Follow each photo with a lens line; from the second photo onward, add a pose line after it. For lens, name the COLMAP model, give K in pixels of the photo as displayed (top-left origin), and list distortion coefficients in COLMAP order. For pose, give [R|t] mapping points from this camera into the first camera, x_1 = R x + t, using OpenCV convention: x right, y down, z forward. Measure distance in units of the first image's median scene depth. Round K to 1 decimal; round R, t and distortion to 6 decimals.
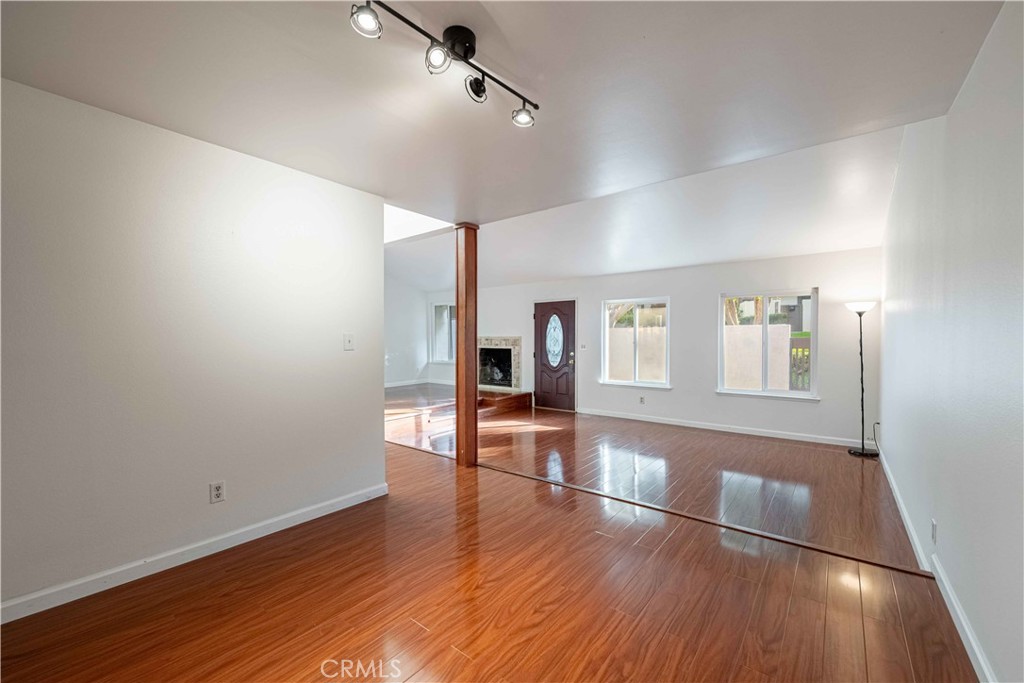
lens RADIAL K [[415.8, 0, 517.6], [0, 415.8, 342.3], [0, 0, 1]] dist [-0.003682, -0.000503]
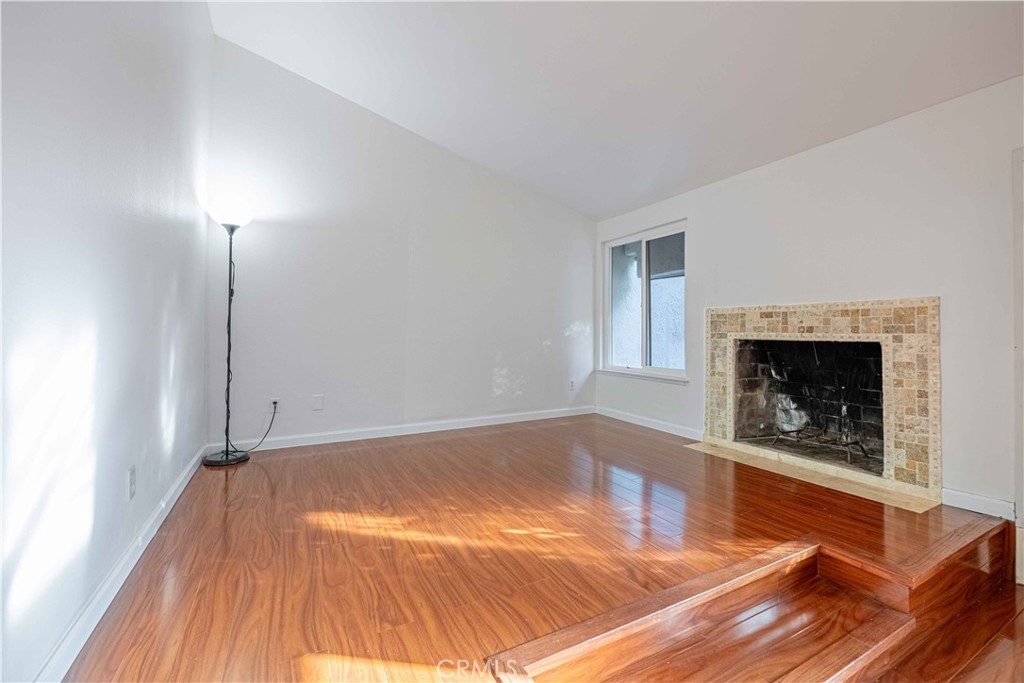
lens RADIAL K [[415.8, 0, 516.8], [0, 415.8, 335.9], [0, 0, 1]] dist [-0.003682, -0.000503]
pose [[0.922158, 0.014288, -0.386550, -0.128056], [-0.015537, 0.999879, -0.000106, 0.013656], [0.386501, 0.006104, 0.922269, 0.587102]]
